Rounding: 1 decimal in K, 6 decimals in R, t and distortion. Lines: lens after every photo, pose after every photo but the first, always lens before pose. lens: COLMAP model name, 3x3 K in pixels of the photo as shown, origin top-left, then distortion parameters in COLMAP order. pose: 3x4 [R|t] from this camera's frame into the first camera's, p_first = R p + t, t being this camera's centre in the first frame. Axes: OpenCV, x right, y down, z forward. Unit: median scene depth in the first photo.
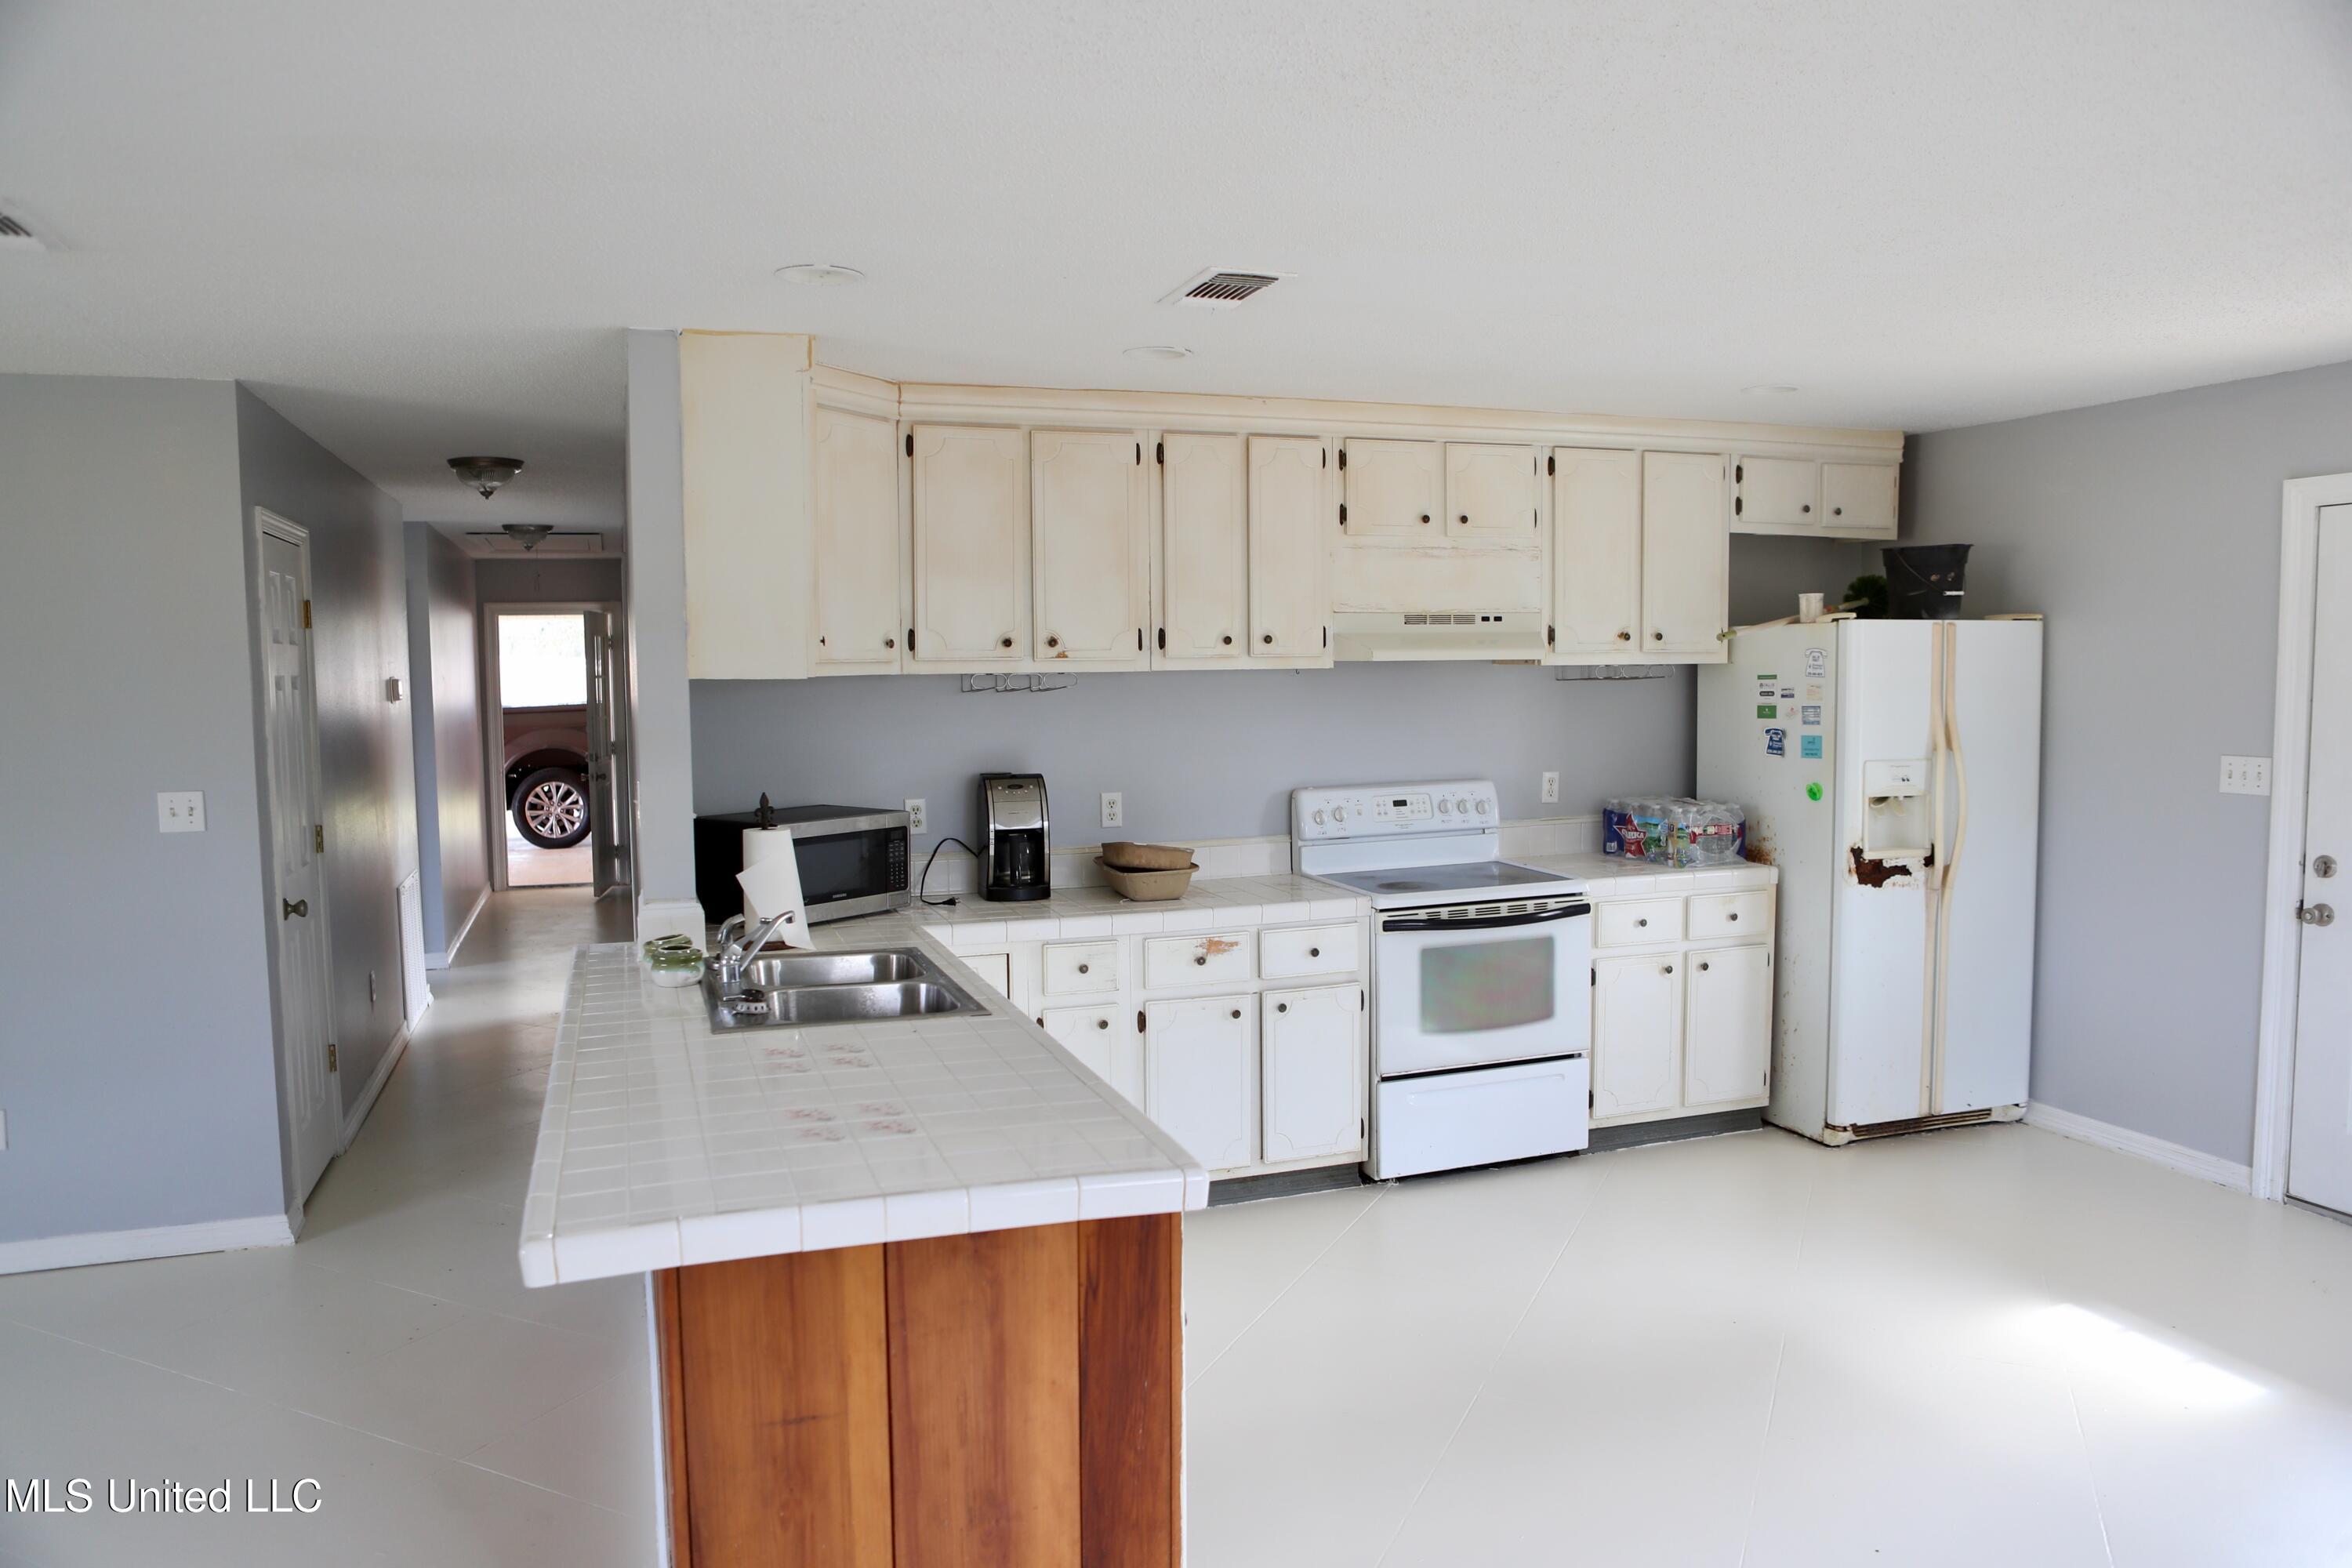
lens RADIAL K [[1612.2, 0, 1169.4], [0, 1612.2, 800.5], [0, 0, 1]] dist [-0.109874, 0.086667]
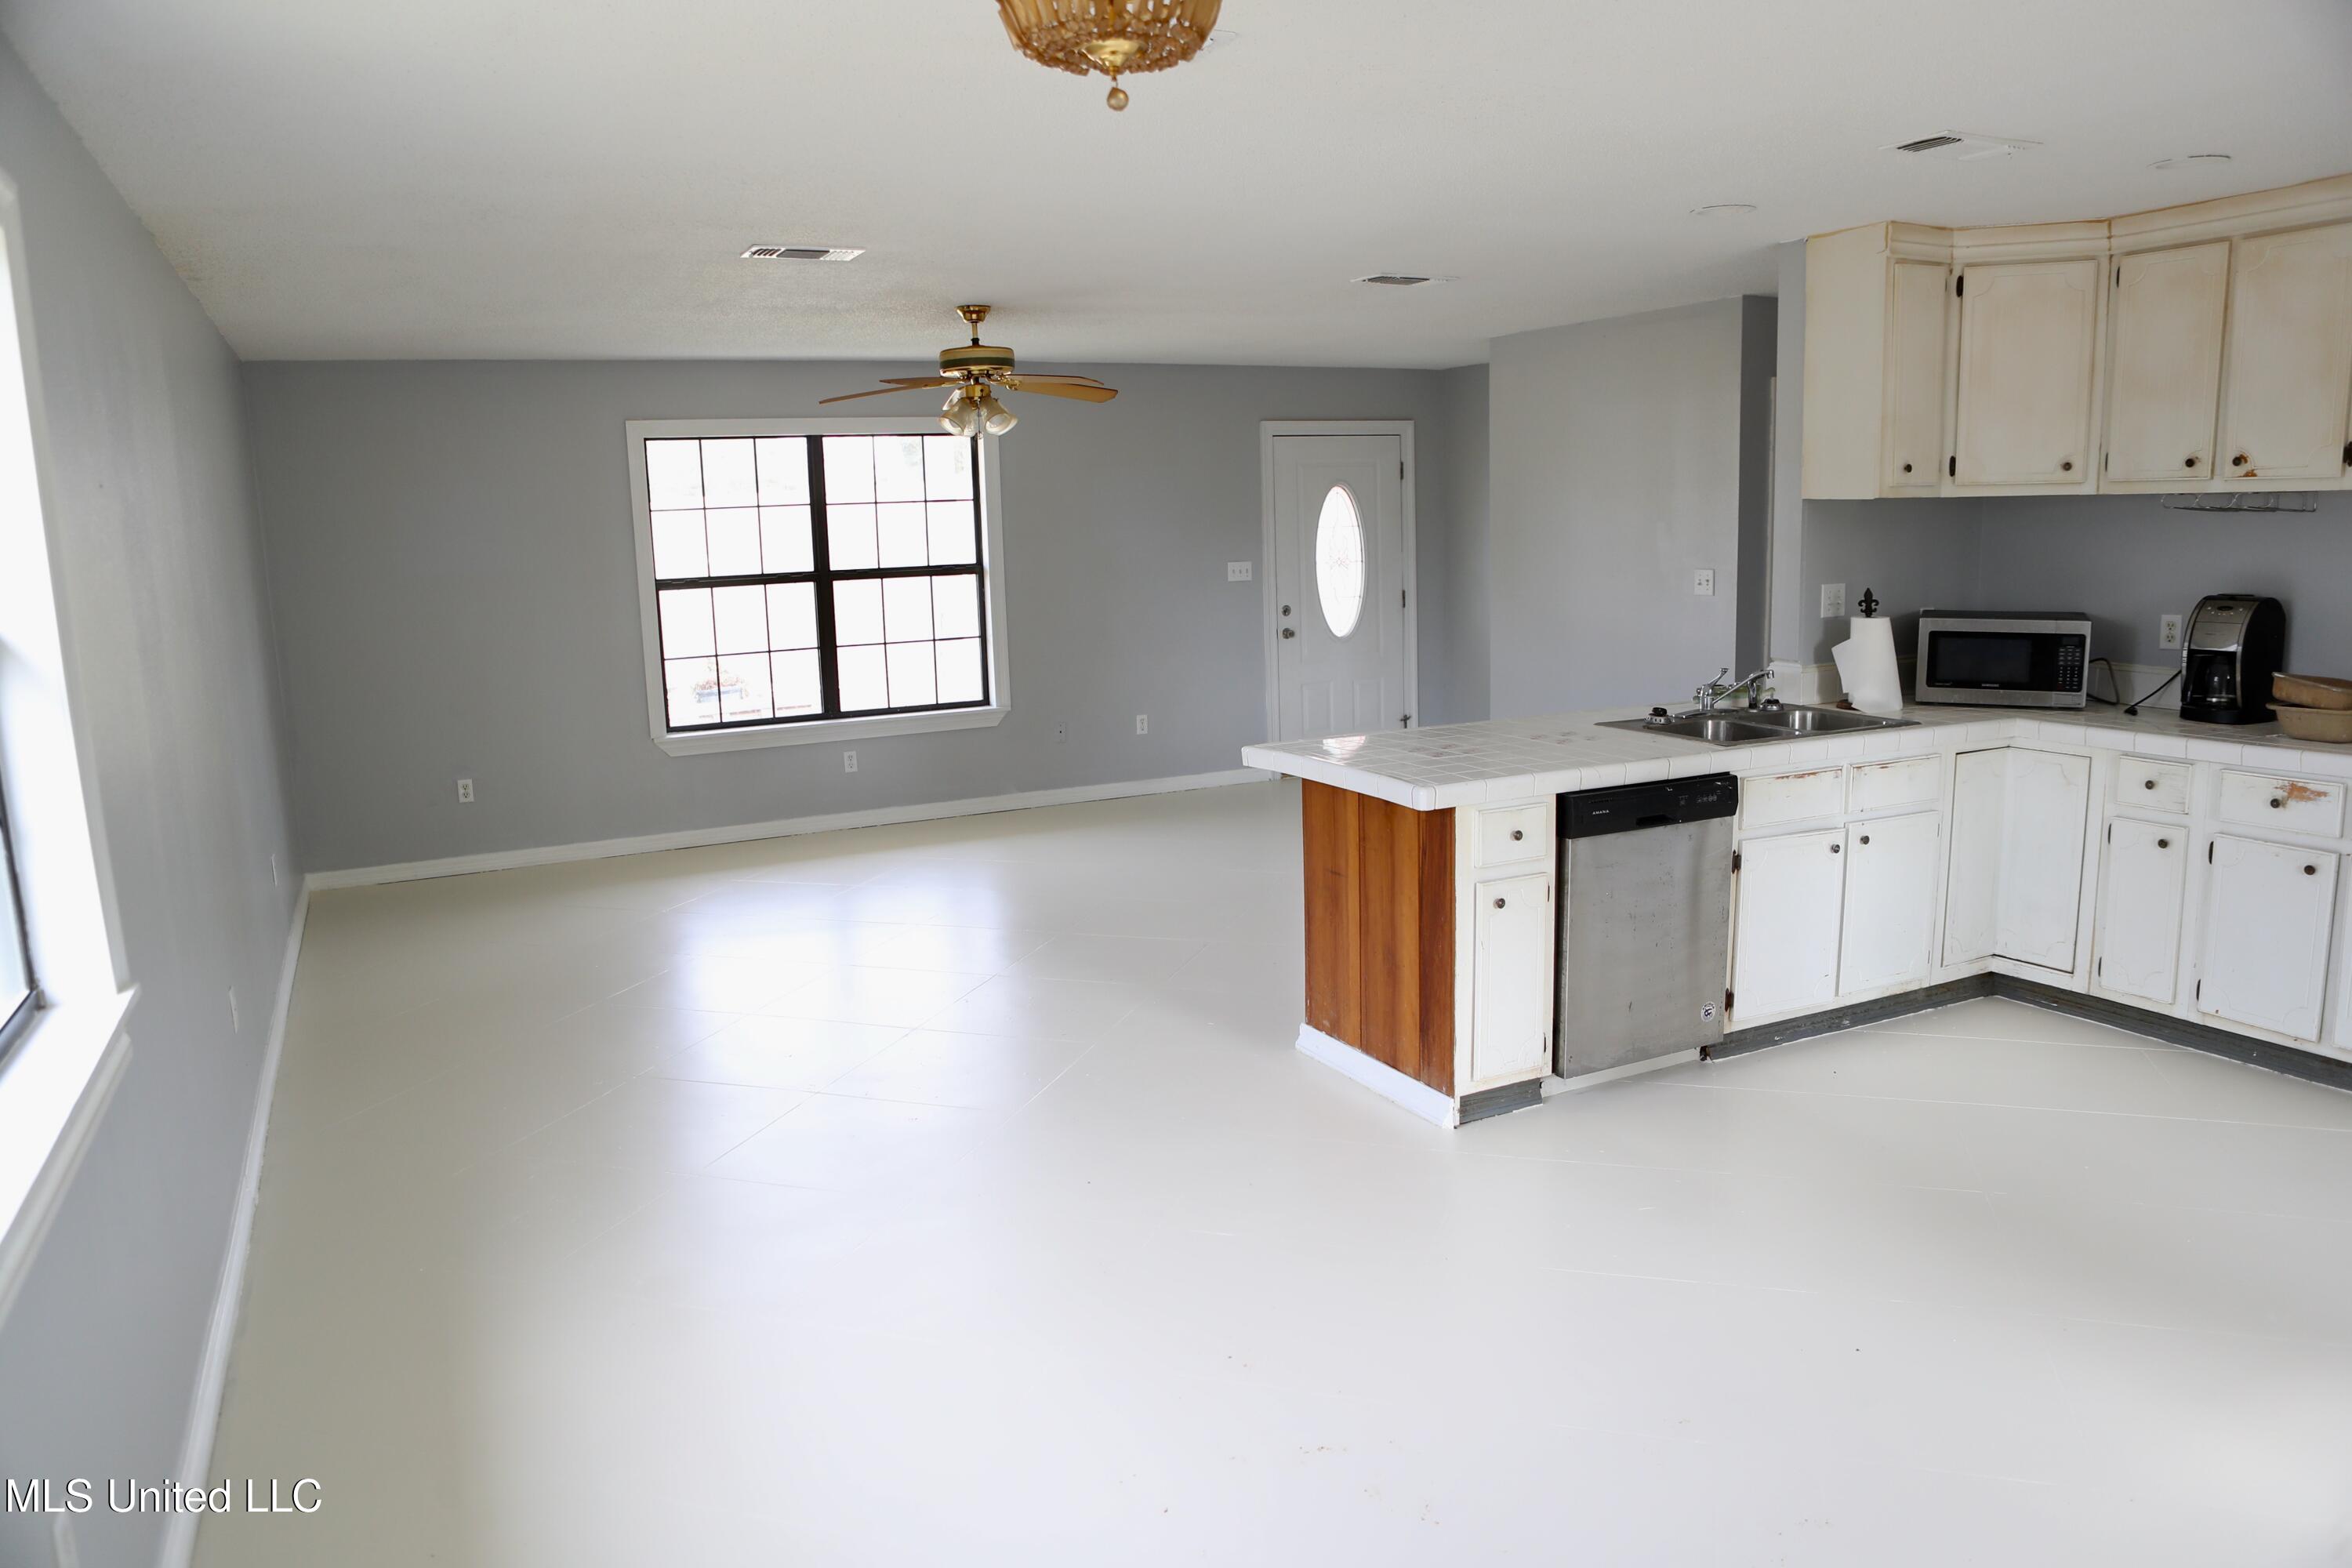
lens RADIAL K [[1612.2, 0, 1169.4], [0, 1612.2, 800.5], [0, 0, 1]] dist [-0.109874, 0.086667]
pose [[0.132490, 0.180755, -0.974564, 0.794327], [-0.060339, 0.982879, 0.174094, -0.020603], [0.989346, 0.035738, 0.141128, 0.227296]]
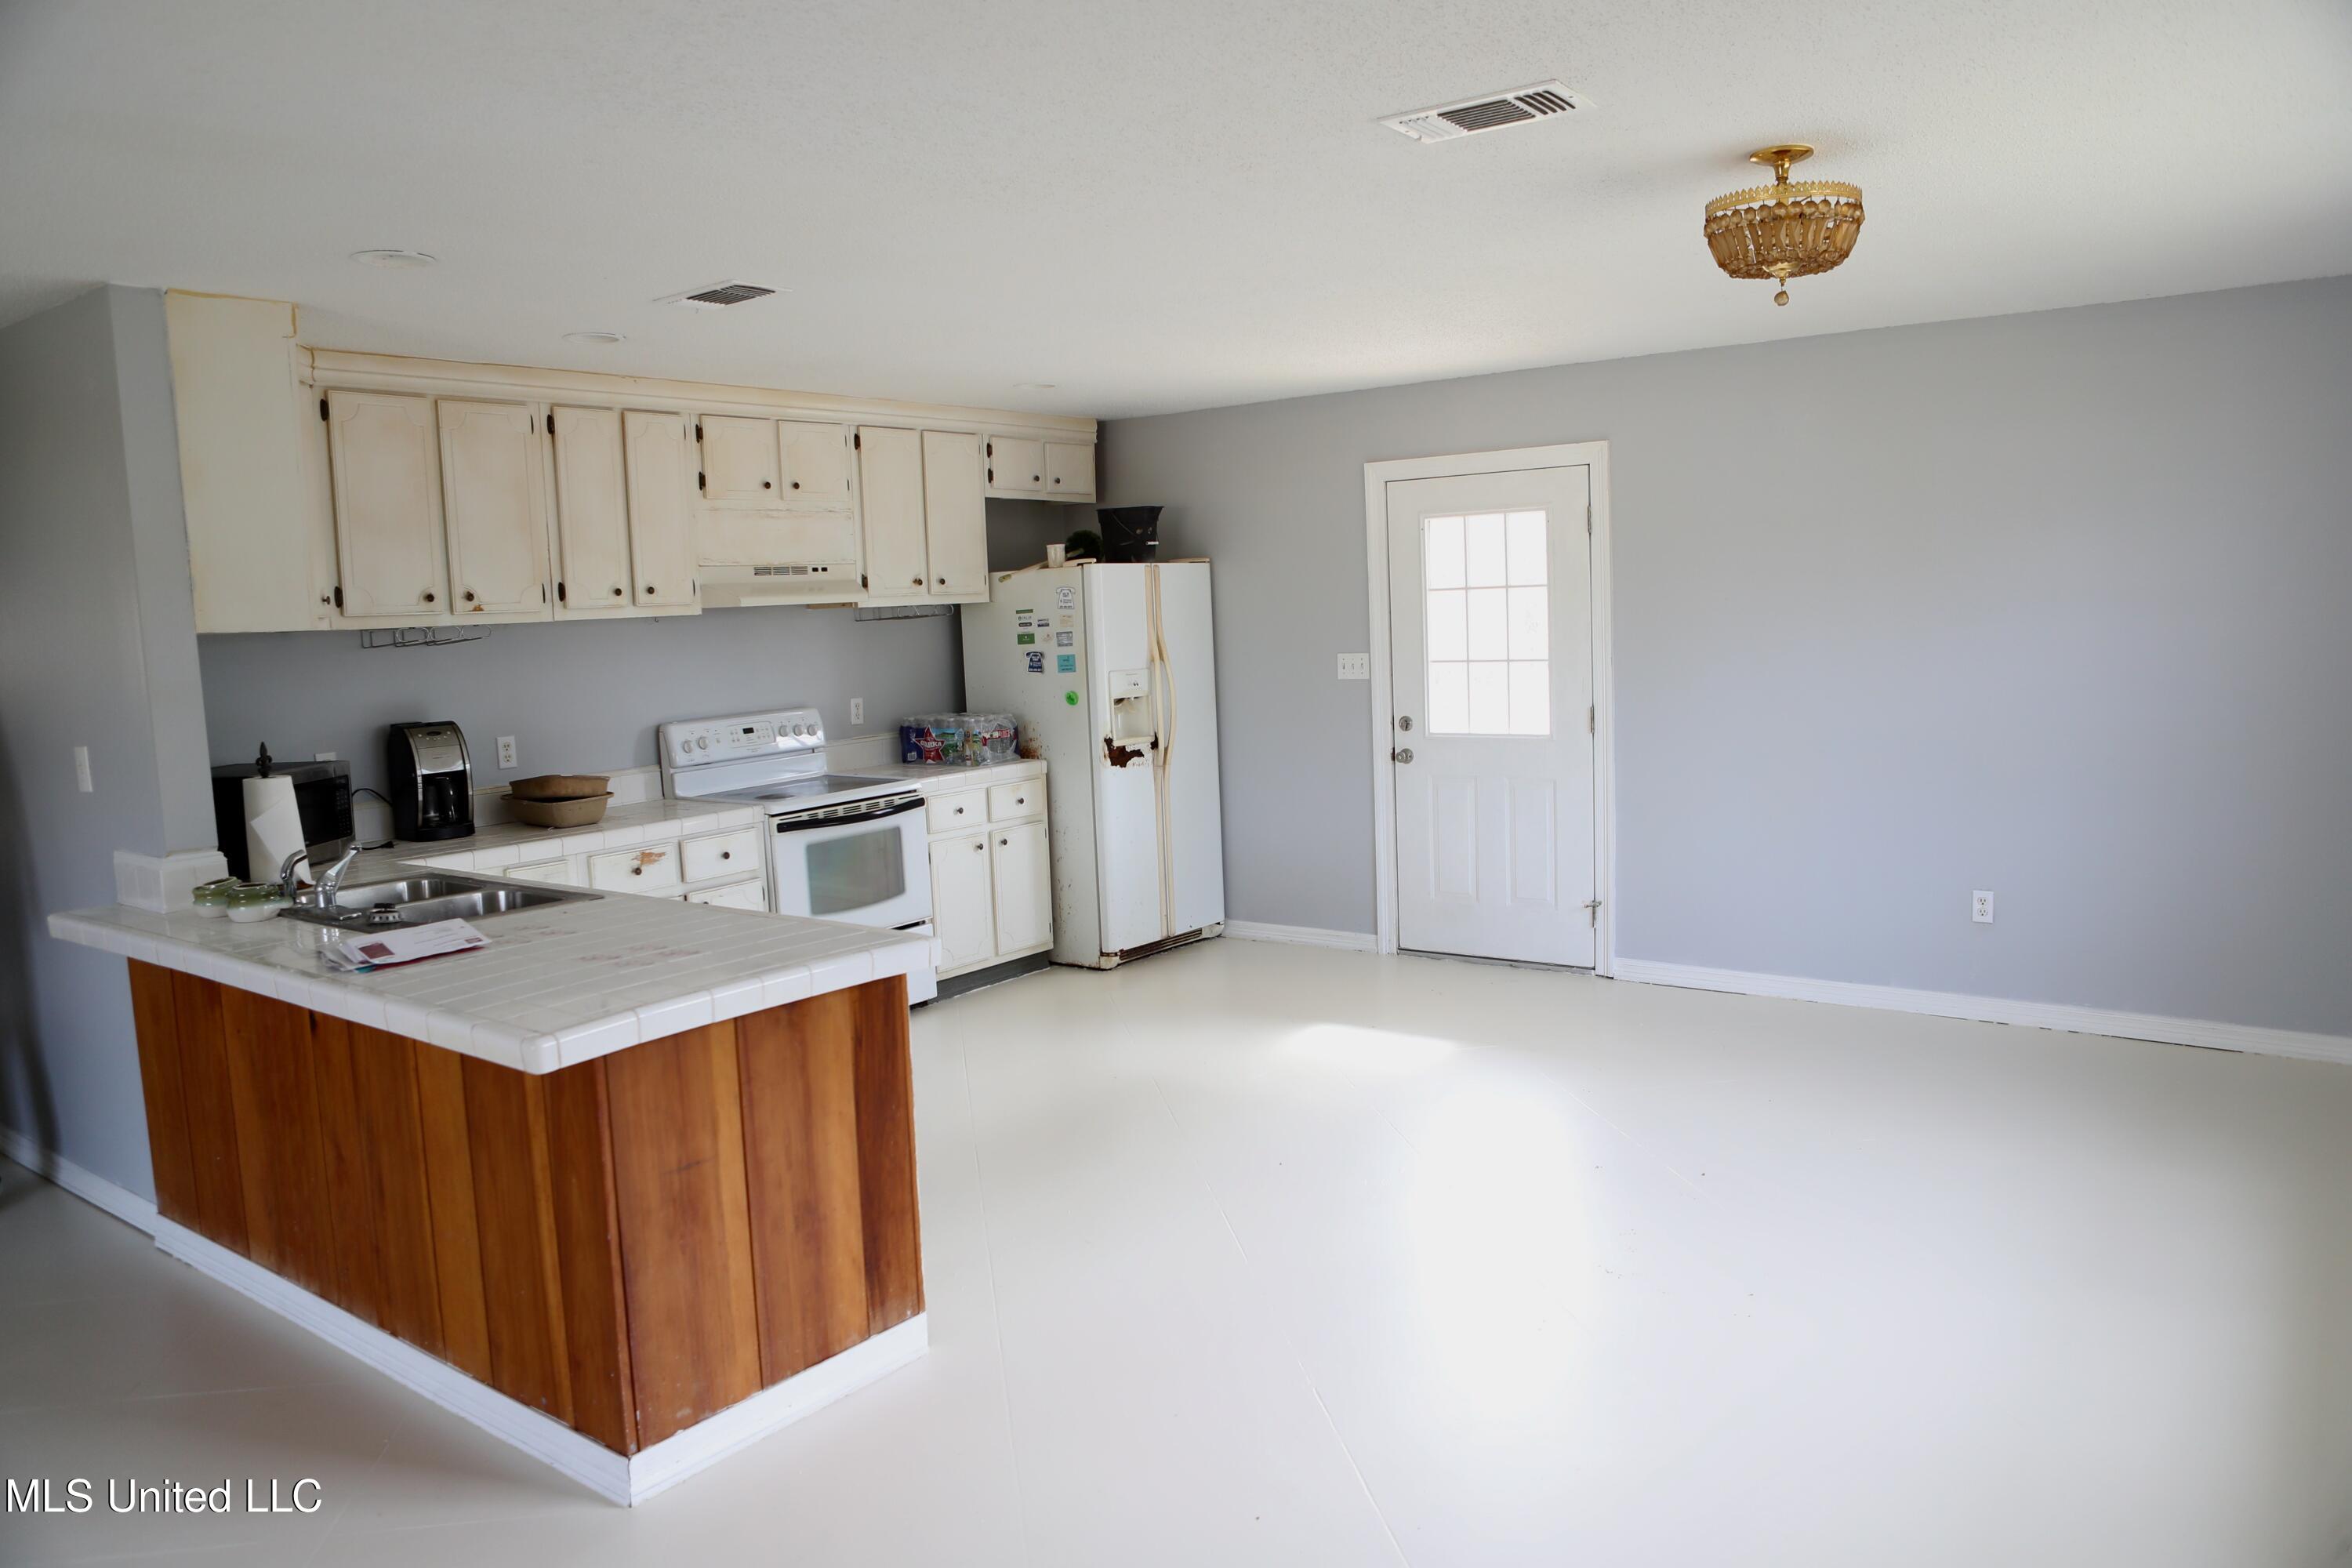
lens RADIAL K [[1612.2, 0, 1169.4], [0, 1612.2, 800.5], [0, 0, 1]] dist [-0.109874, 0.086667]
pose [[0.831117, -0.089221, 0.548894, -0.274879], [0.078440, 0.995986, 0.043123, 0.029369], [-0.550538, 0.007215, 0.834779, -0.147884]]
